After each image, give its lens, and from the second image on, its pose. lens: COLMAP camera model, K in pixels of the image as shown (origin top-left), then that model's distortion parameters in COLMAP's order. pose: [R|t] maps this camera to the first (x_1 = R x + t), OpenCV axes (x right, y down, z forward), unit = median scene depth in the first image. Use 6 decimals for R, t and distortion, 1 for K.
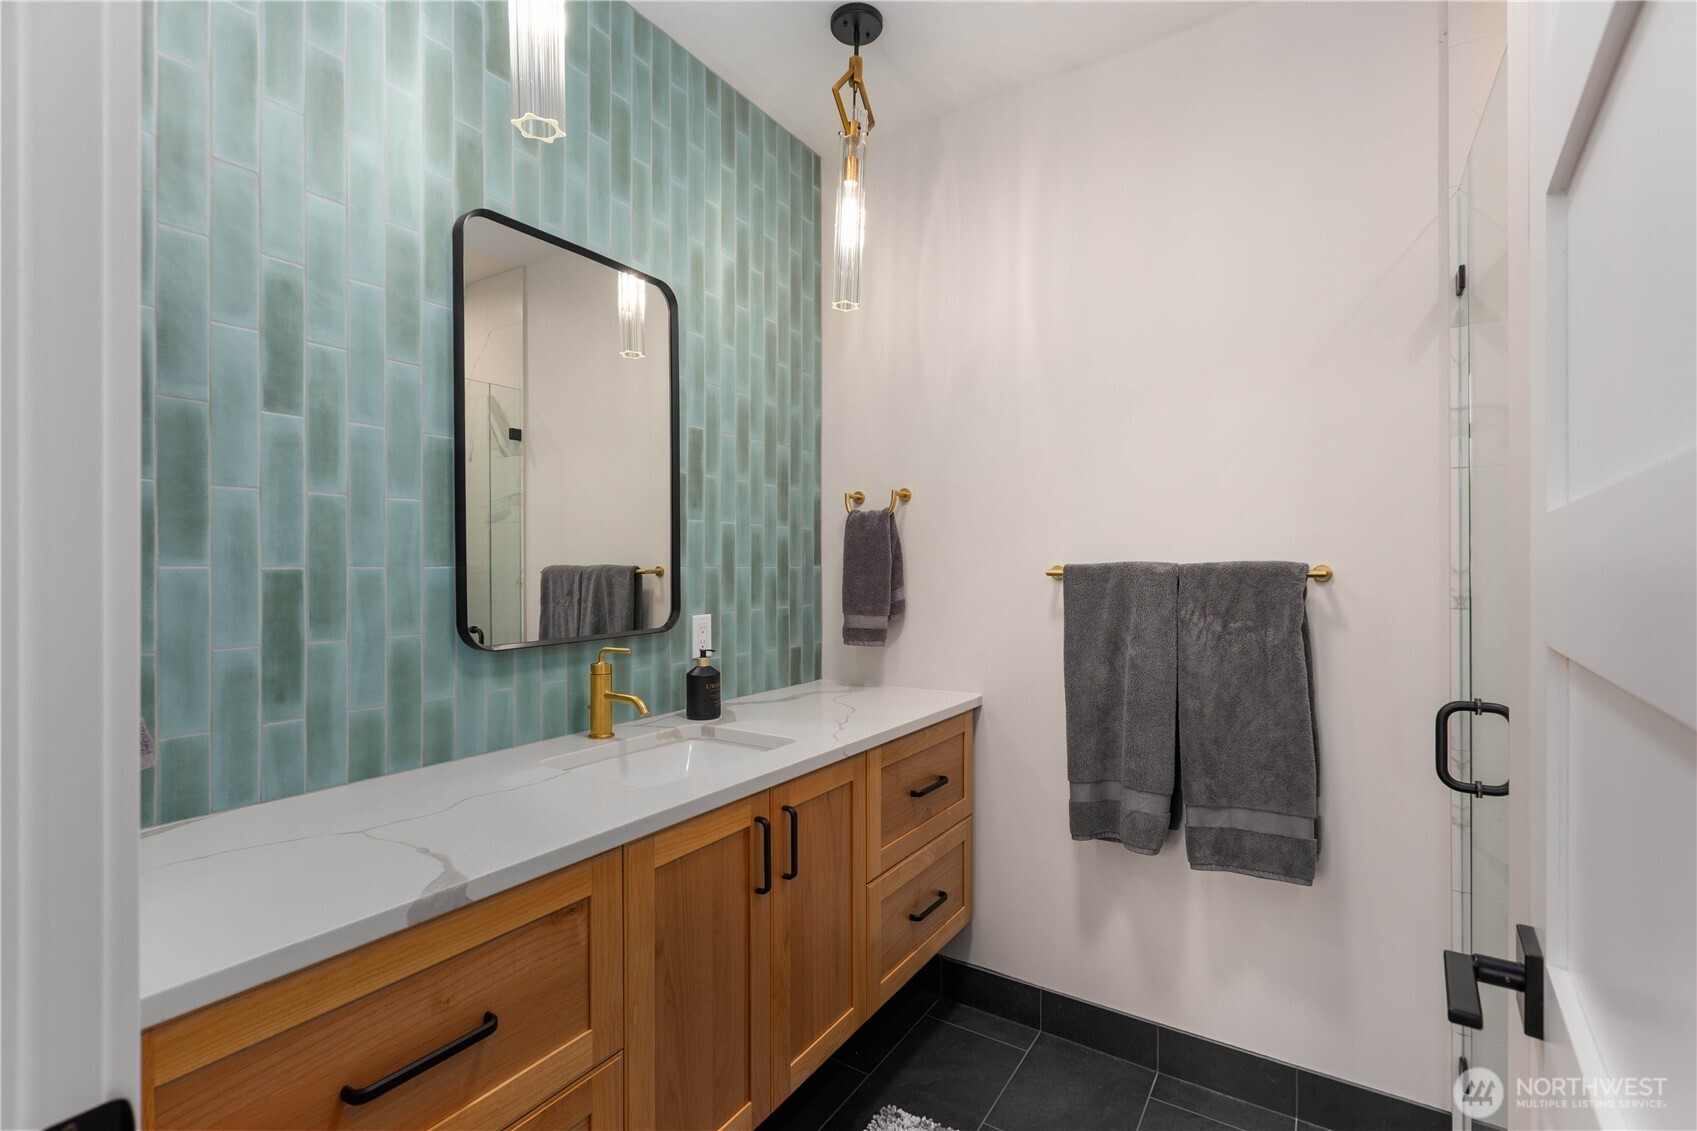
lens RADIAL K [[763.2, 0, 848.3], [0, 763.2, 564.2], [0, 0, 1]] dist [0.002100, -0.001132]
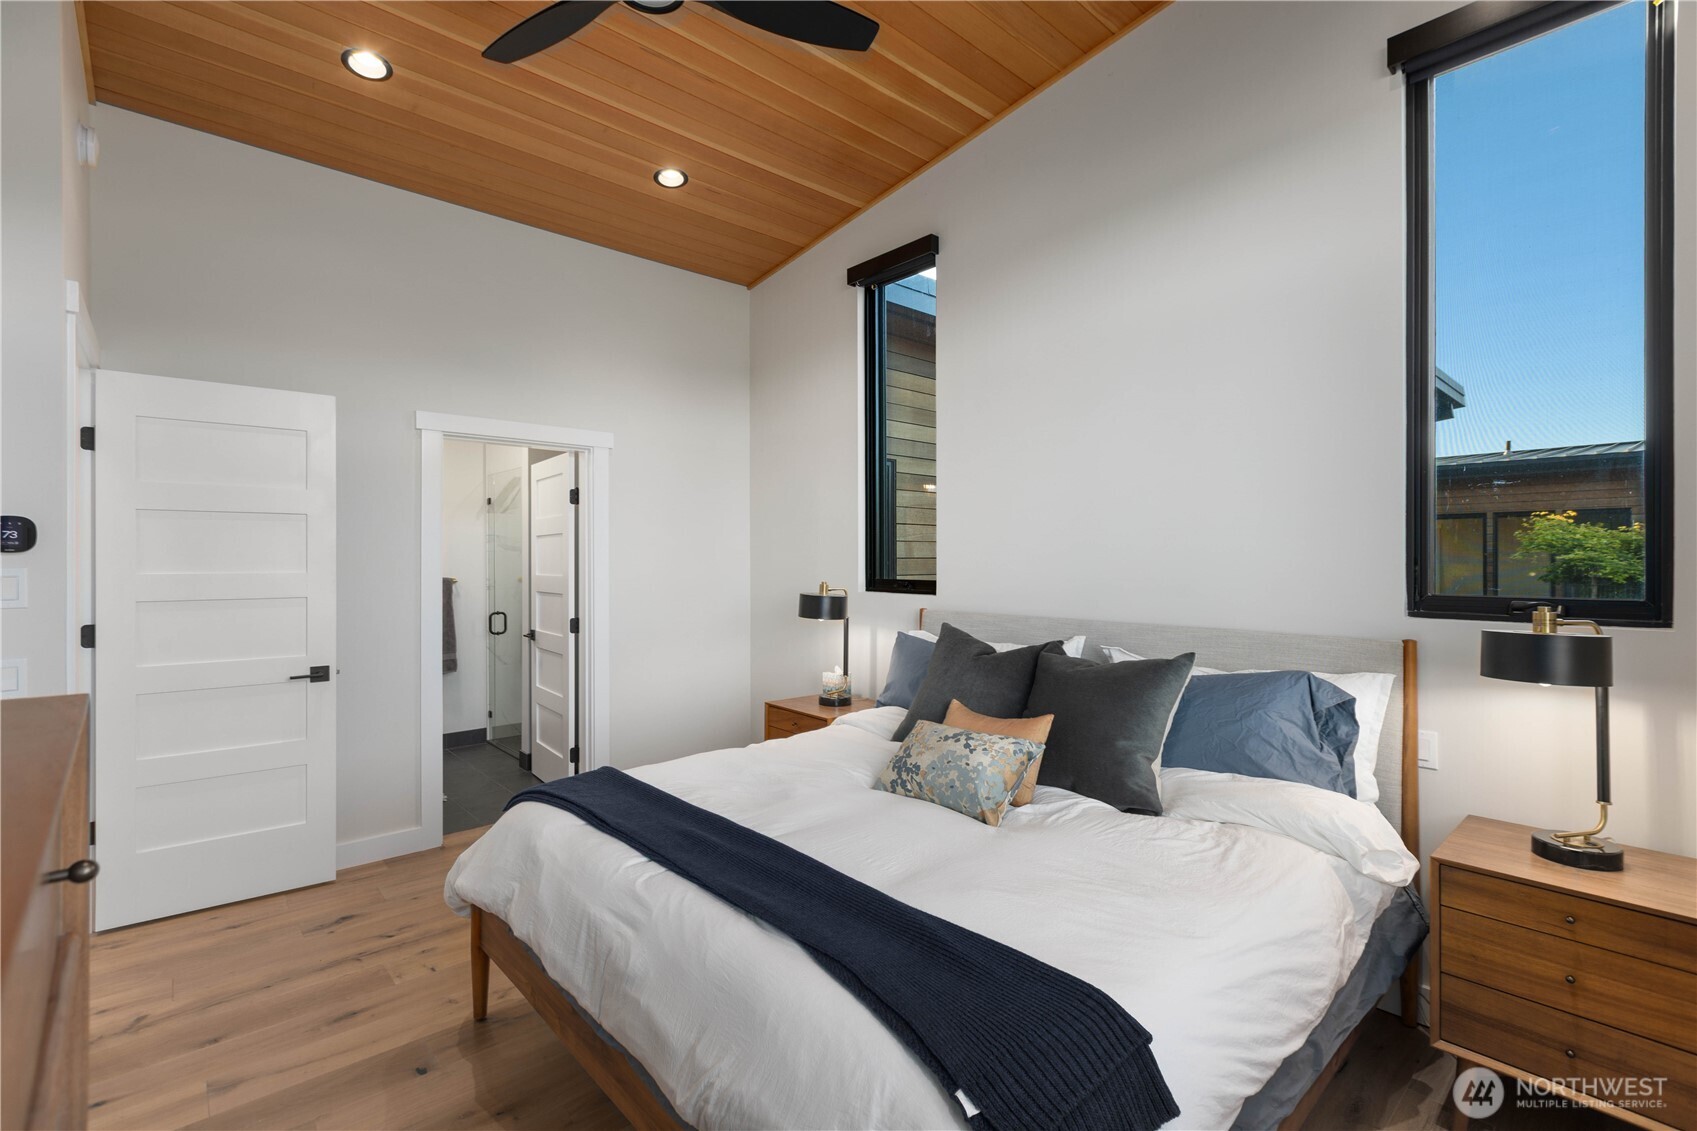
lens RADIAL K [[763.2, 0, 841.8], [0, 763.2, 571.4], [0, 0, 1]] dist [0.002100, -0.001132]
pose [[0.264016, 0.002445, 0.964515, -2.258144], [-0.002978, 0.999994, -0.001720, -0.030205], [-0.964514, -0.002418, 0.264022, -1.590473]]
